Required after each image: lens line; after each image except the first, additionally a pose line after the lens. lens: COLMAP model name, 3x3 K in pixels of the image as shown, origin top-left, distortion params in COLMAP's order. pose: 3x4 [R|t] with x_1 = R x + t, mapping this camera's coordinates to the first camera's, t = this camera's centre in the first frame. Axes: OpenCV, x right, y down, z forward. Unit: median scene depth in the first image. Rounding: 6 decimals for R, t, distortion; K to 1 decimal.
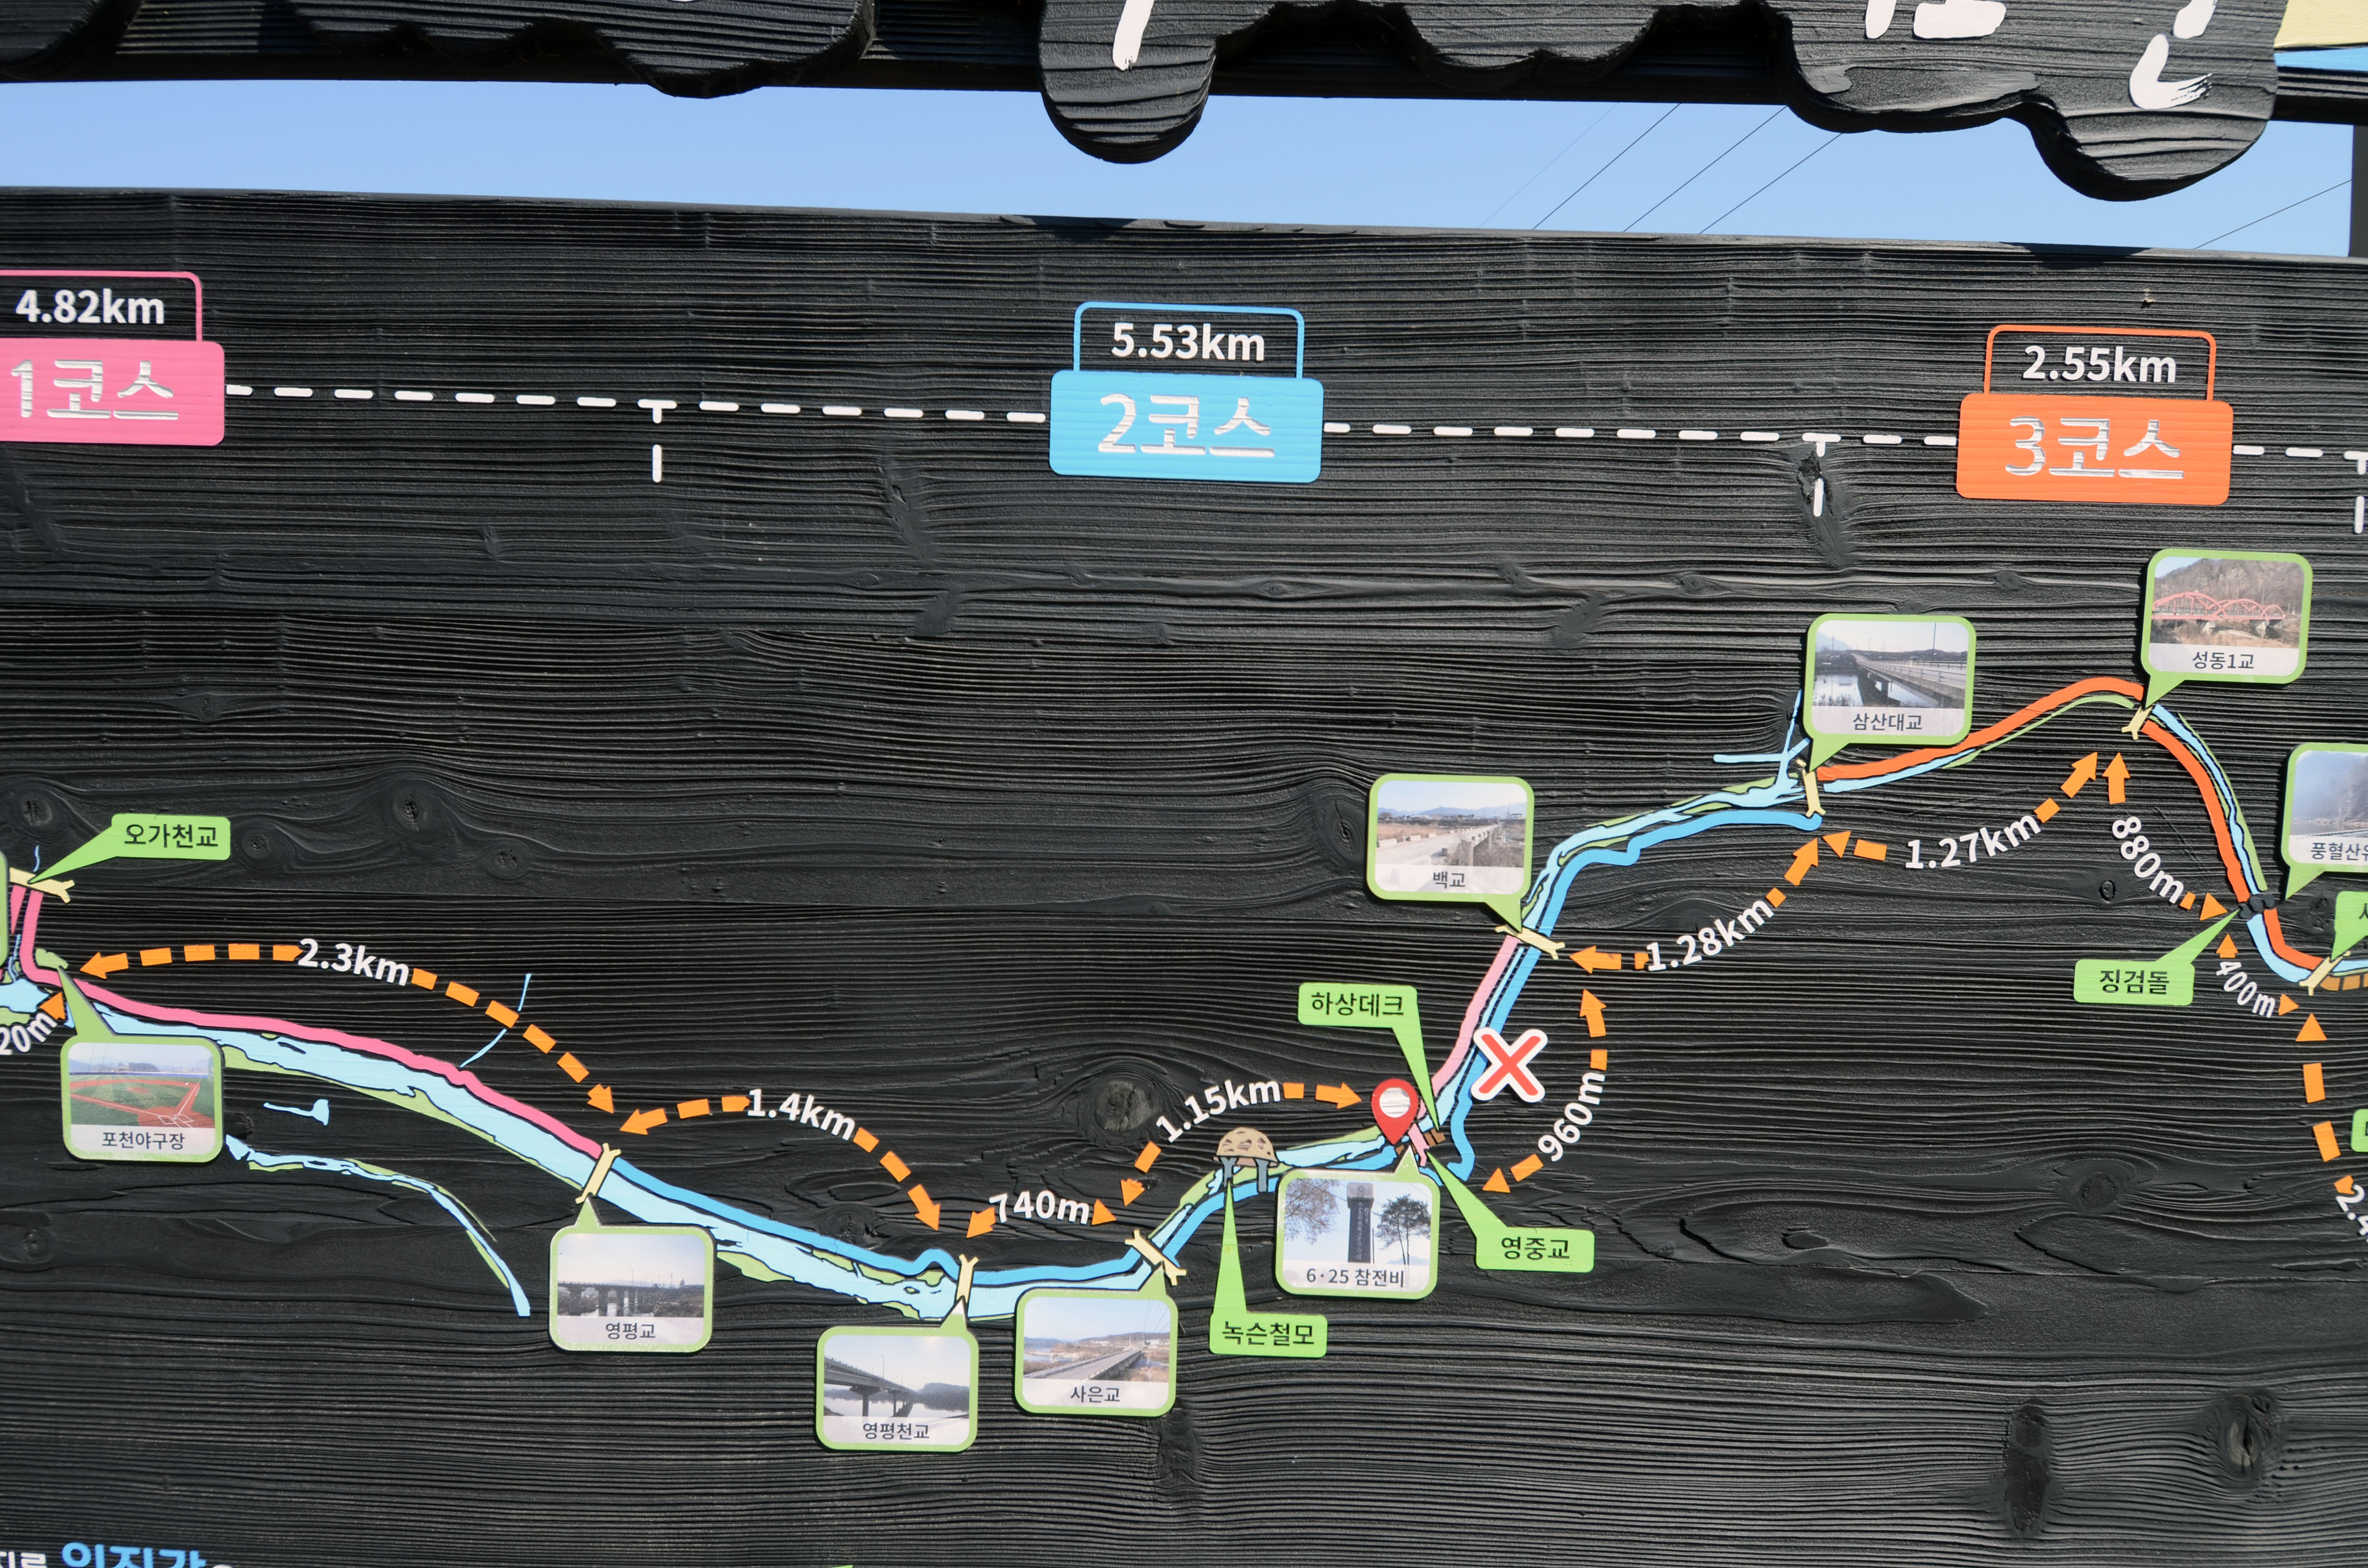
lens RADIAL K [[1328.0, 0, 1184.0], [0, 1328.0, 784.0], [0, 0, 1]] dist [0.053059, -0.054433]
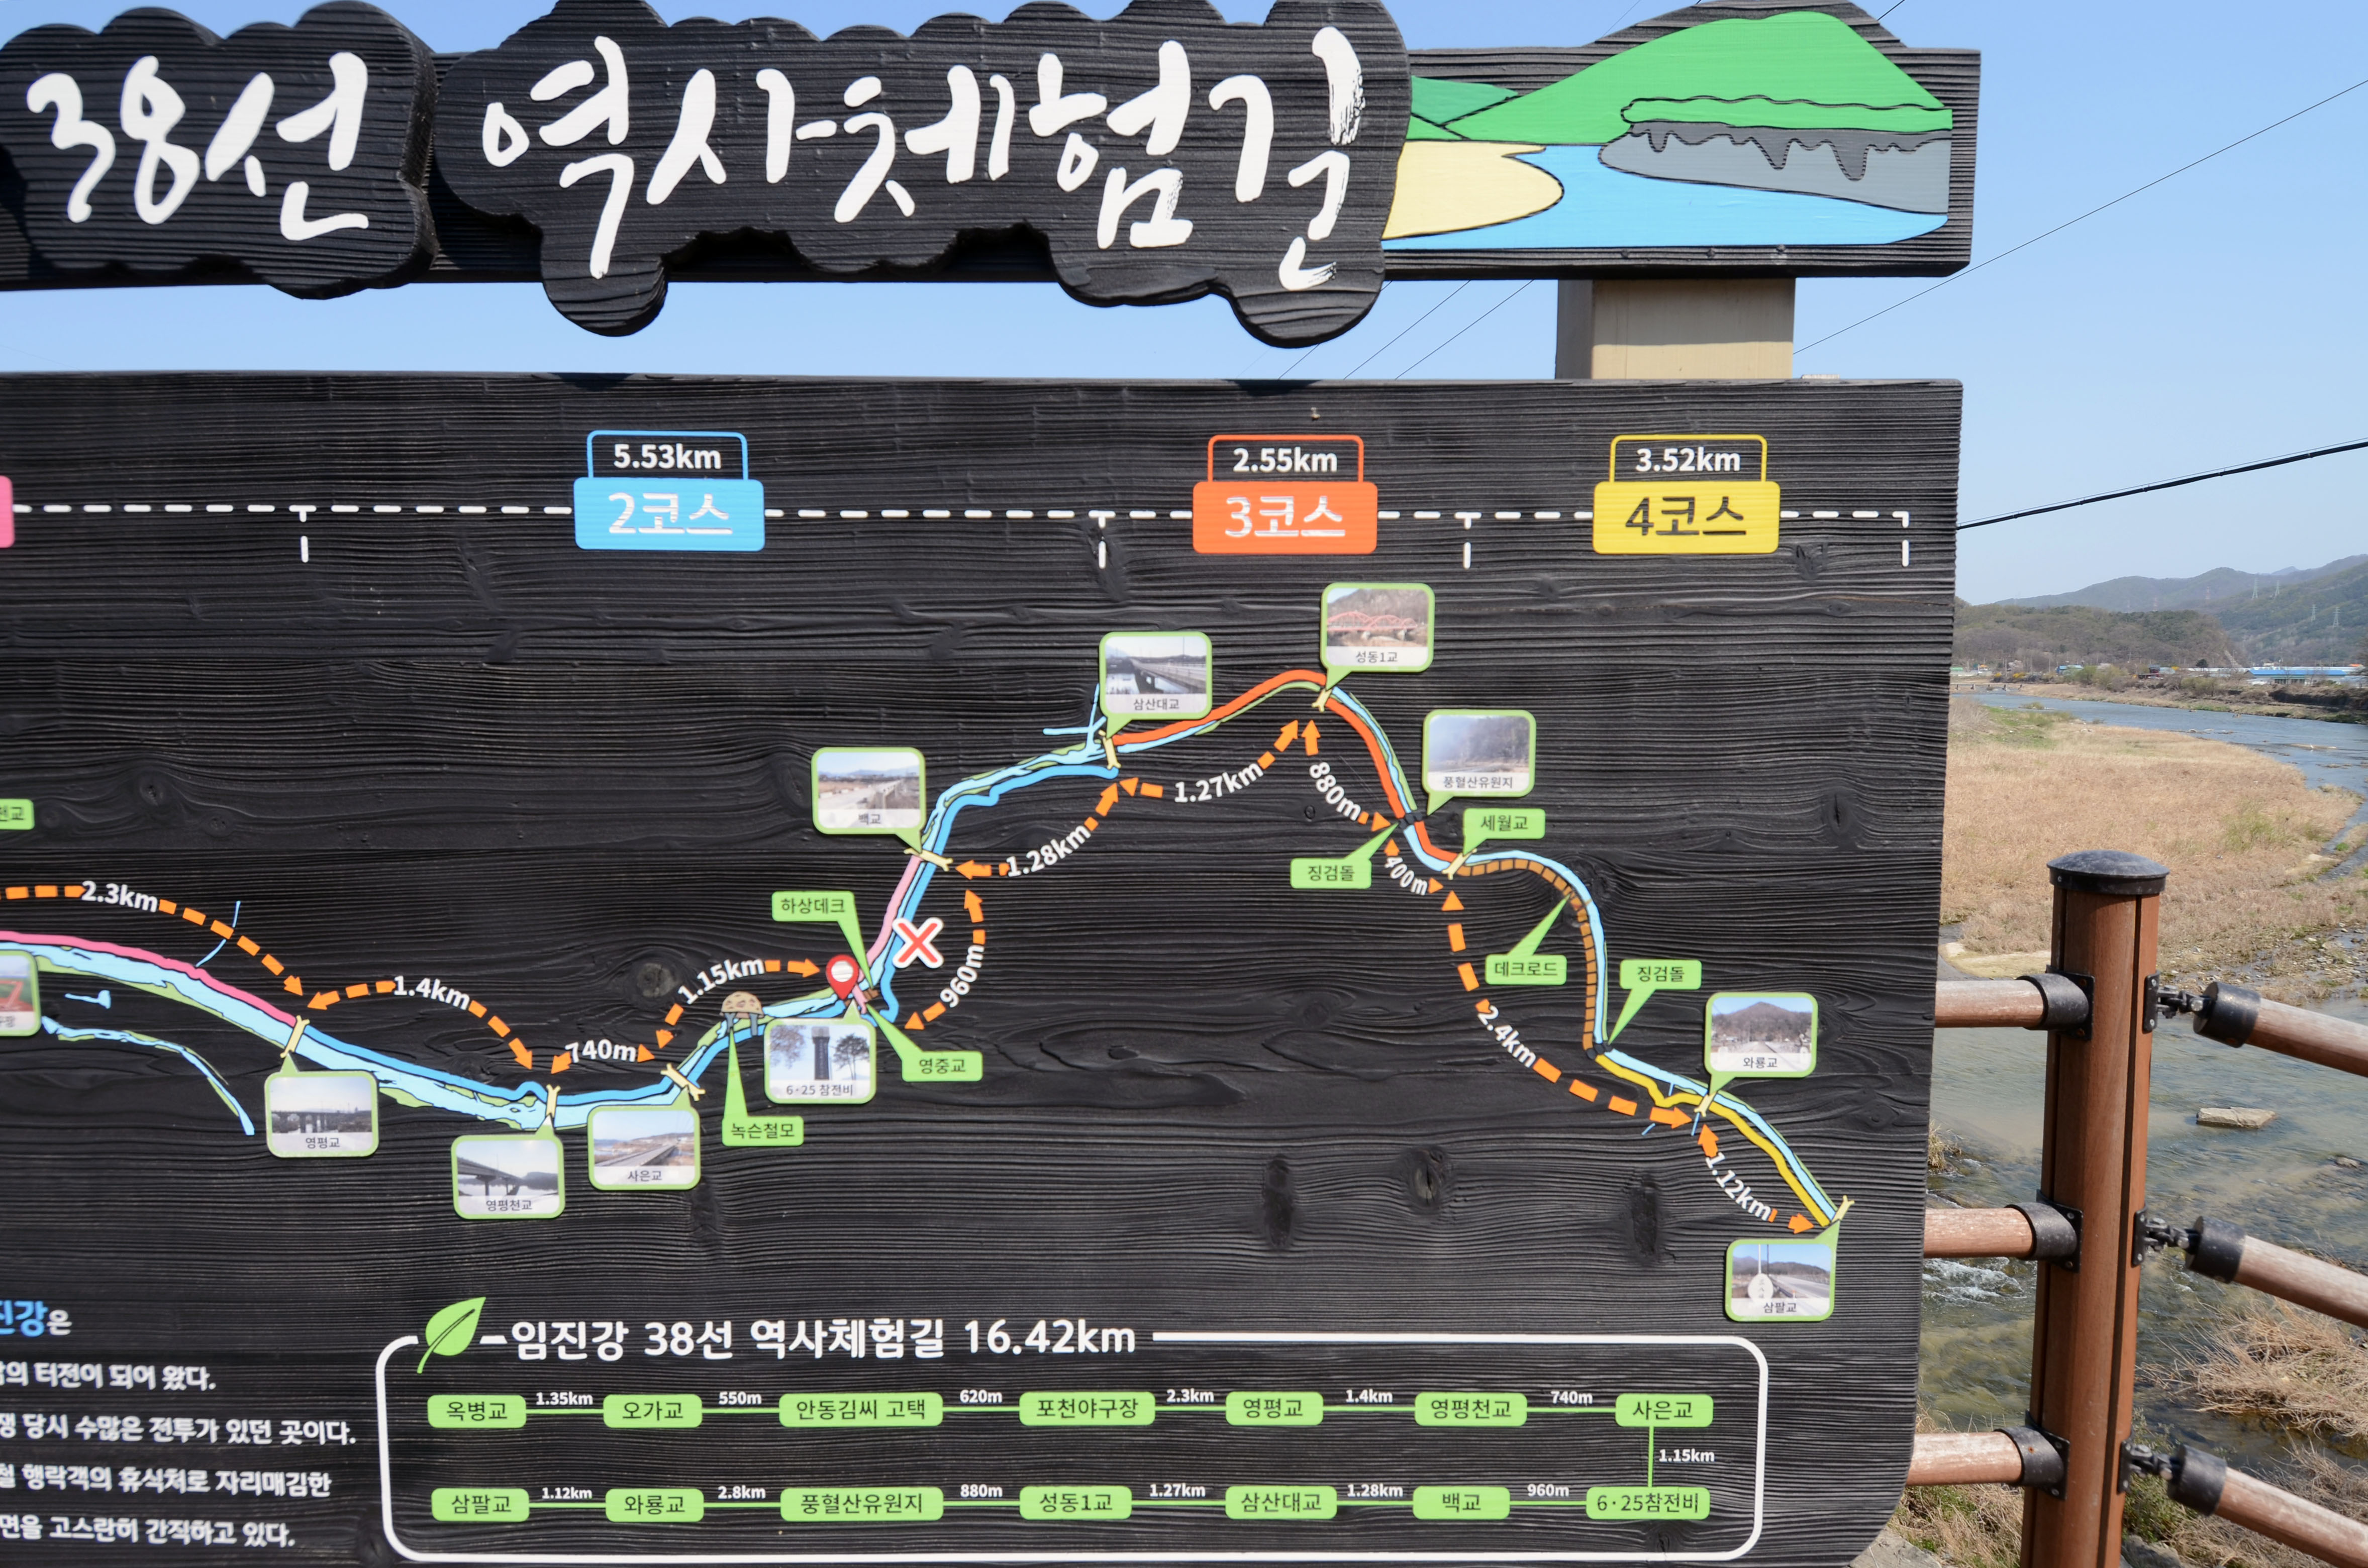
lens RADIAL K [[1286.4, 0, 1184.0], [0, 1286.4, 784.0], [0, 0, 1]] dist [0.058213, -0.058840]
pose [[0.999530, -0.028496, 0.011293, 0.531861], [0.028173, 0.999218, 0.027742, 0.003811], [-0.012075, -0.027411, 0.999551, -0.430629]]
